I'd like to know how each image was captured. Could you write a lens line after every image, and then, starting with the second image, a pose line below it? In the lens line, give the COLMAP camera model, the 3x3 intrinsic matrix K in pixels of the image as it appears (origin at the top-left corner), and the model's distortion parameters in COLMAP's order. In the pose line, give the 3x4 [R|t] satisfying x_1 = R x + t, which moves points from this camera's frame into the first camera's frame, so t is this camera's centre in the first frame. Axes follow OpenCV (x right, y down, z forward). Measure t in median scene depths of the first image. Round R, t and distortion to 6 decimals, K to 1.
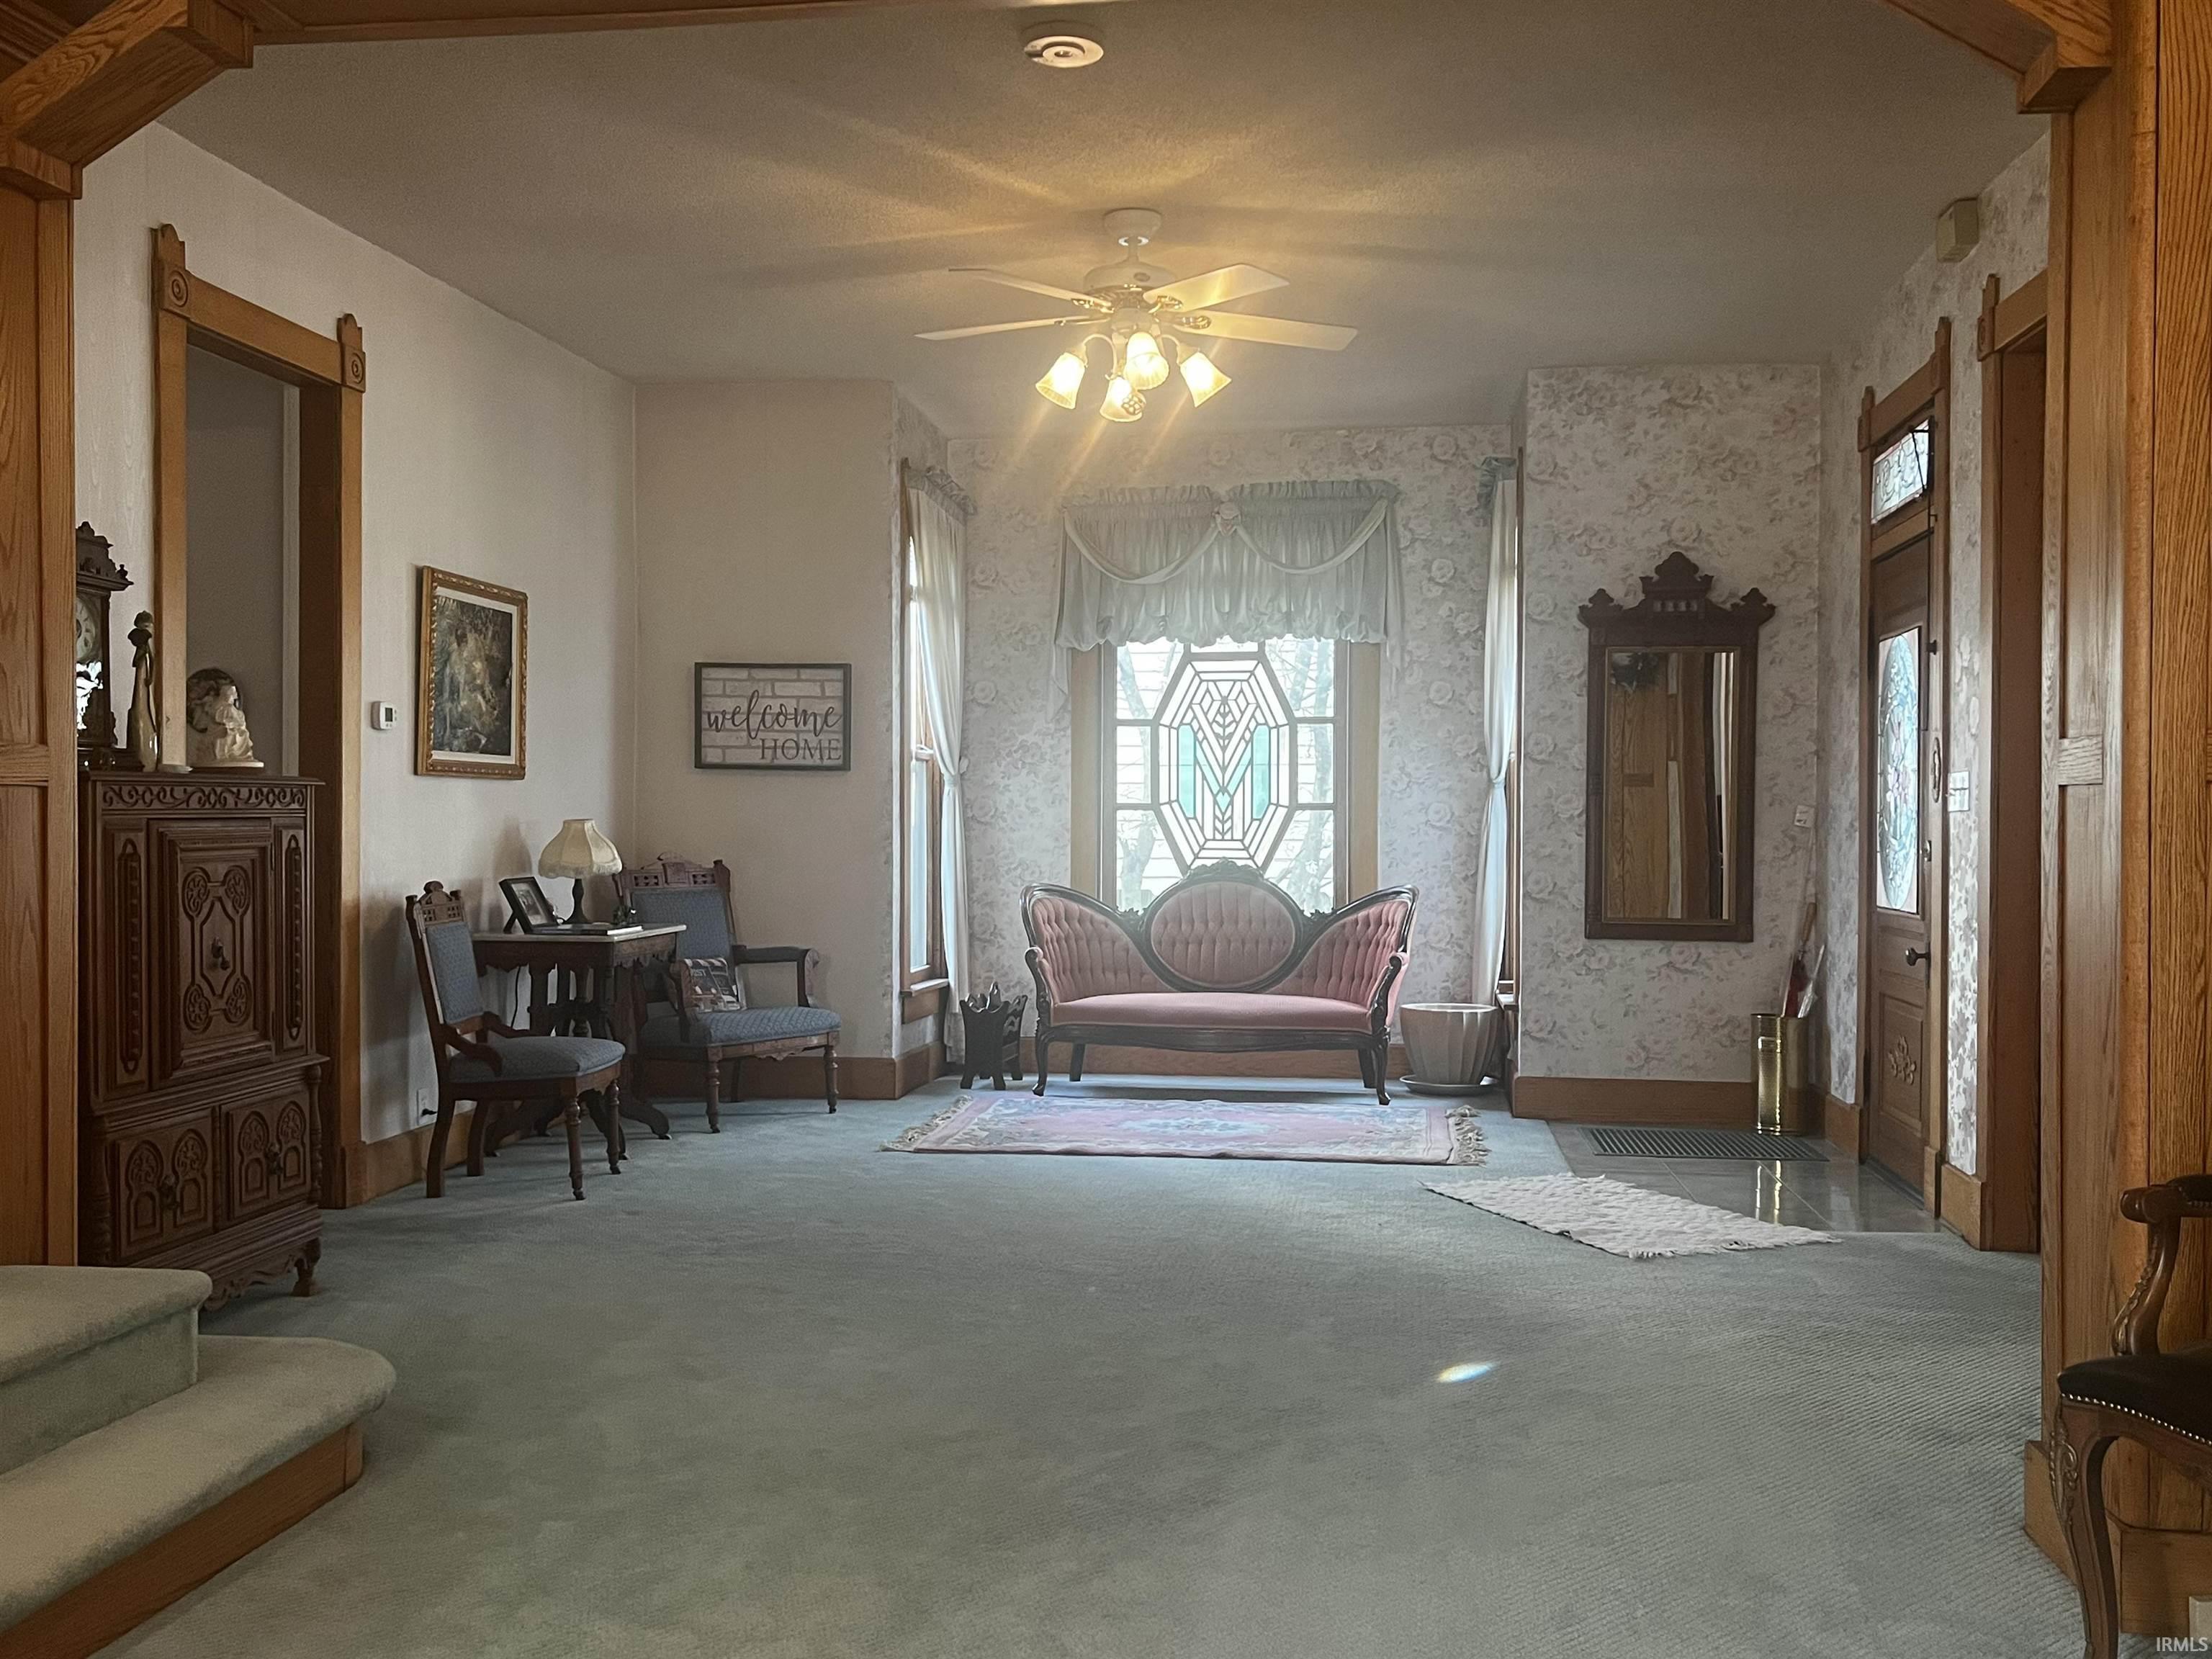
lens RADIAL K [[2030.5, 0, 1111.0], [0, 2030.5, 846.0], [0, 0, 1]] dist [0.090062, 0.000000]
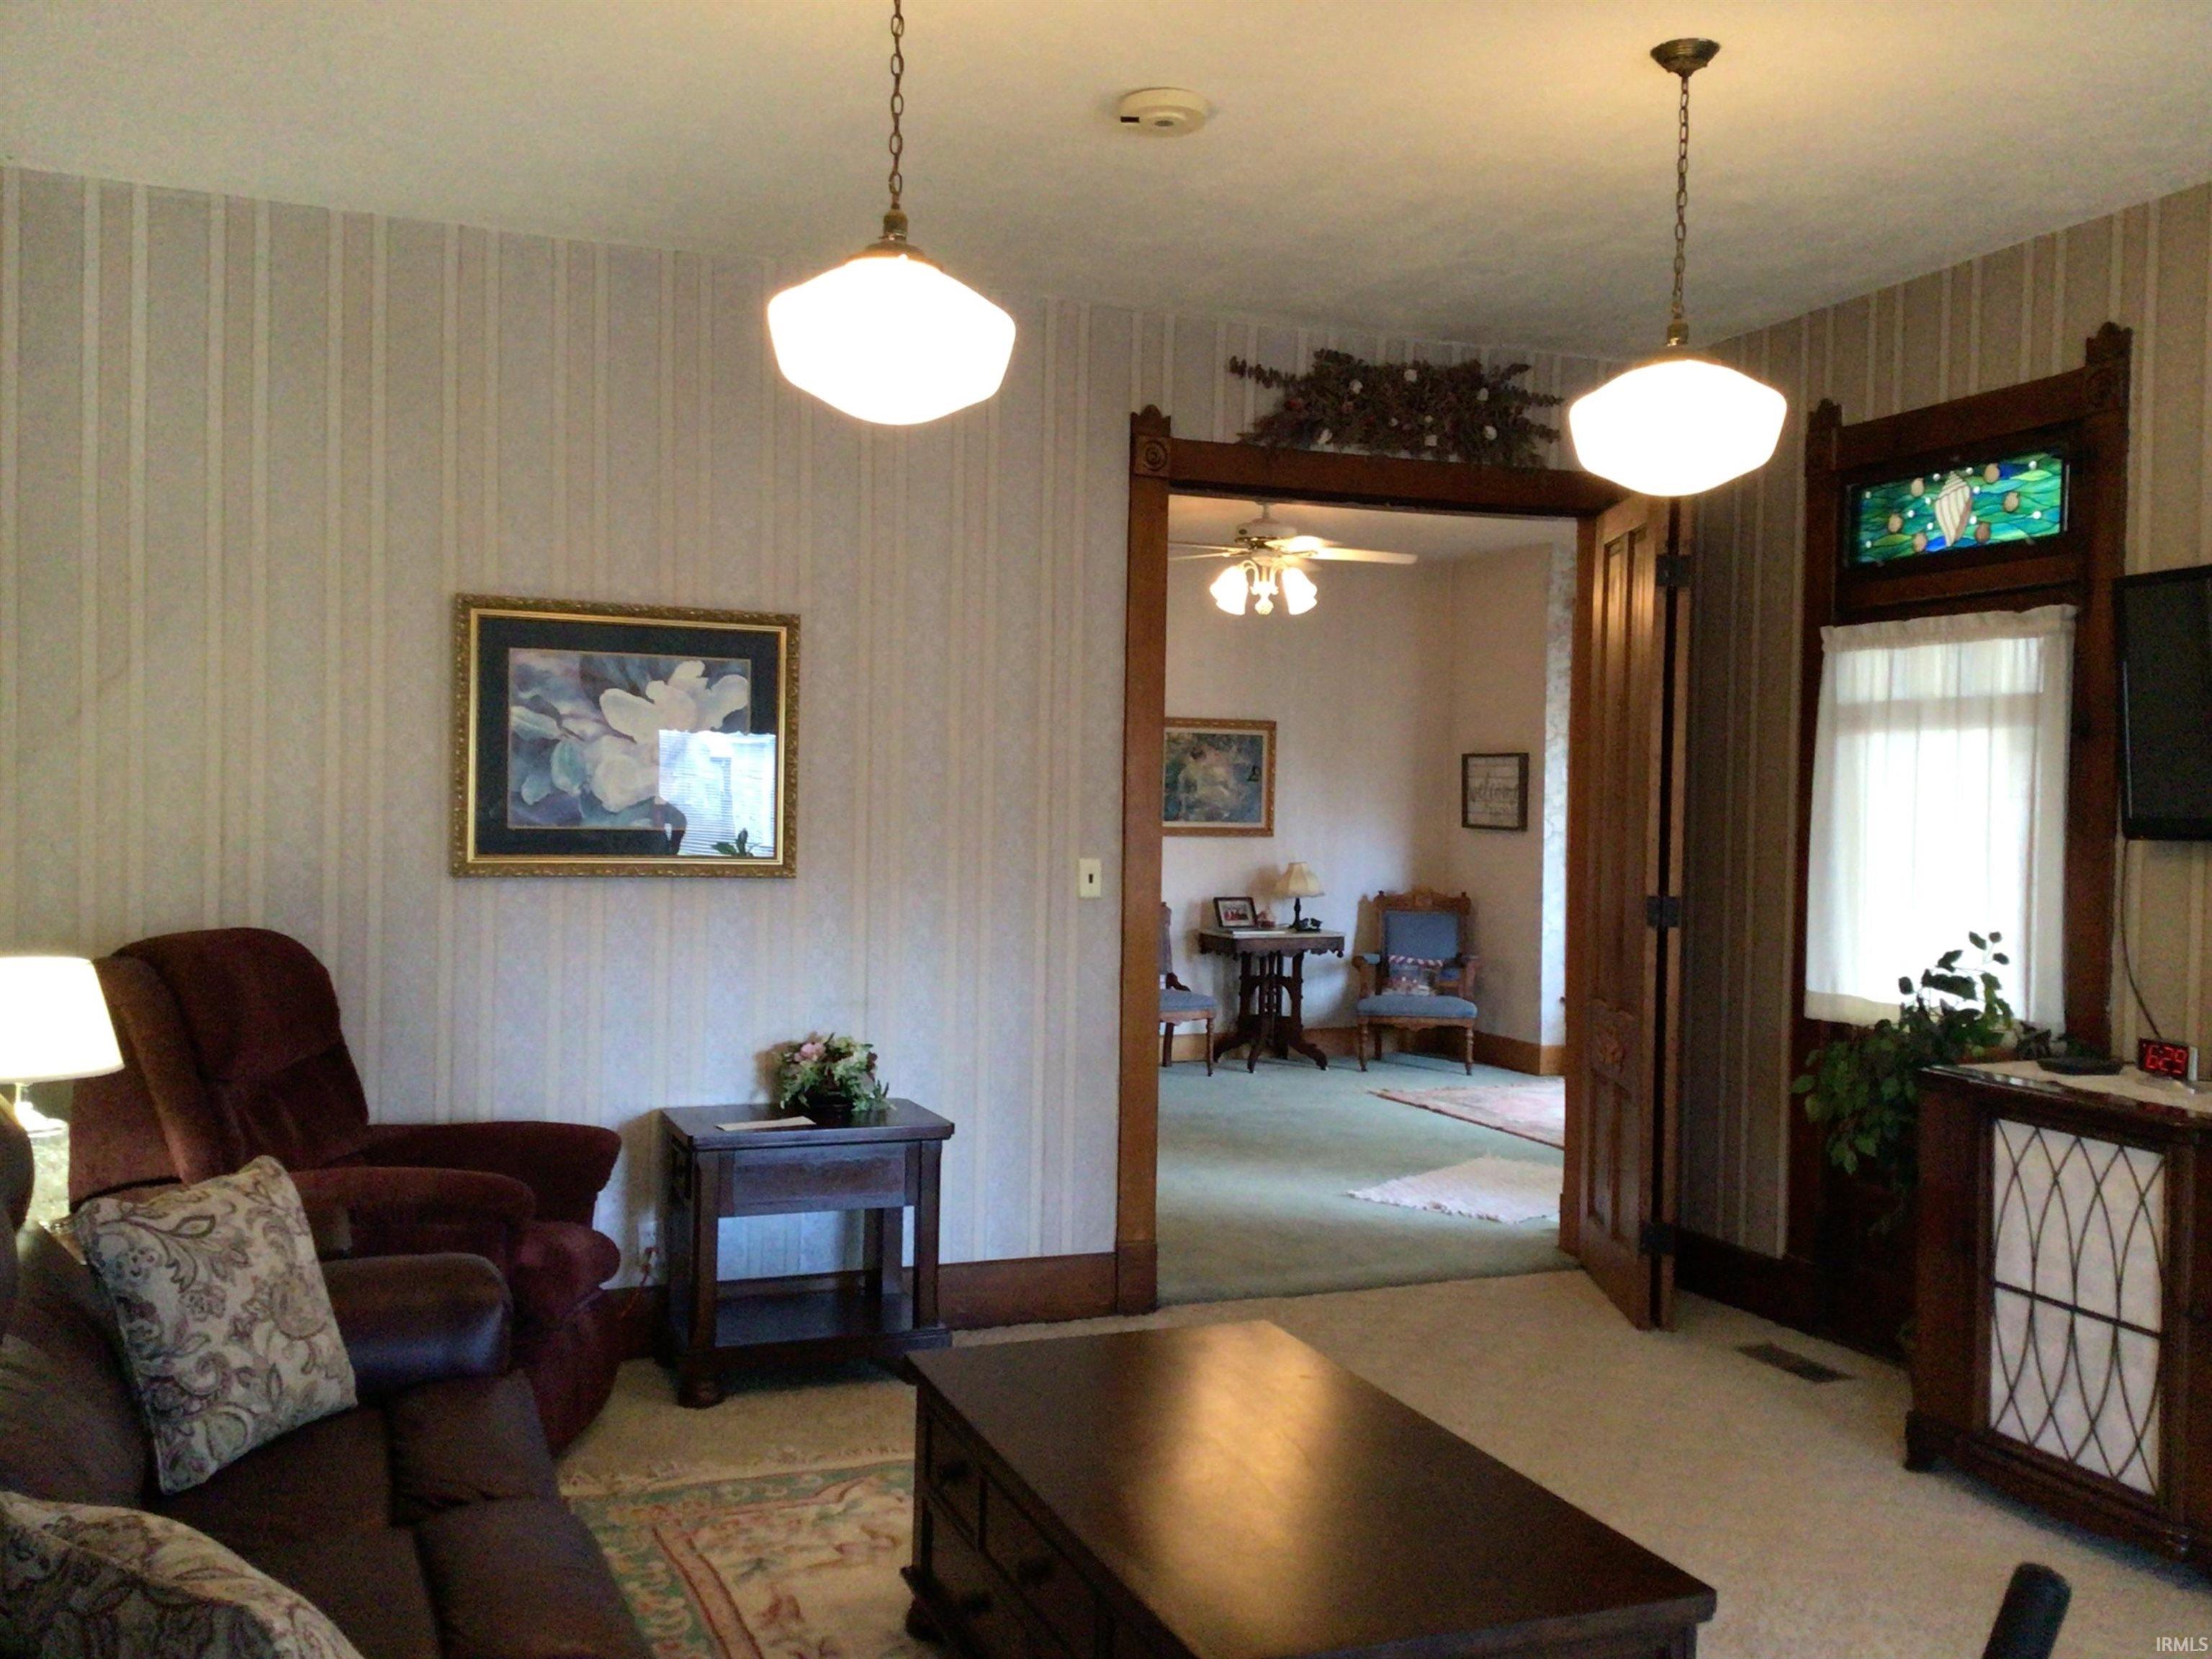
lens RADIAL K [[1966.0, 0, 1111.2], [0, 1966.0, 837.2], [0, 0, 1]] dist [0.090243, -0.136146]
pose [[0.466921, 0.017199, -0.884132, 0.830937], [-0.025847, 0.999649, 0.005796, -0.030426], [0.883921, 0.020146, 0.467202, 0.127480]]
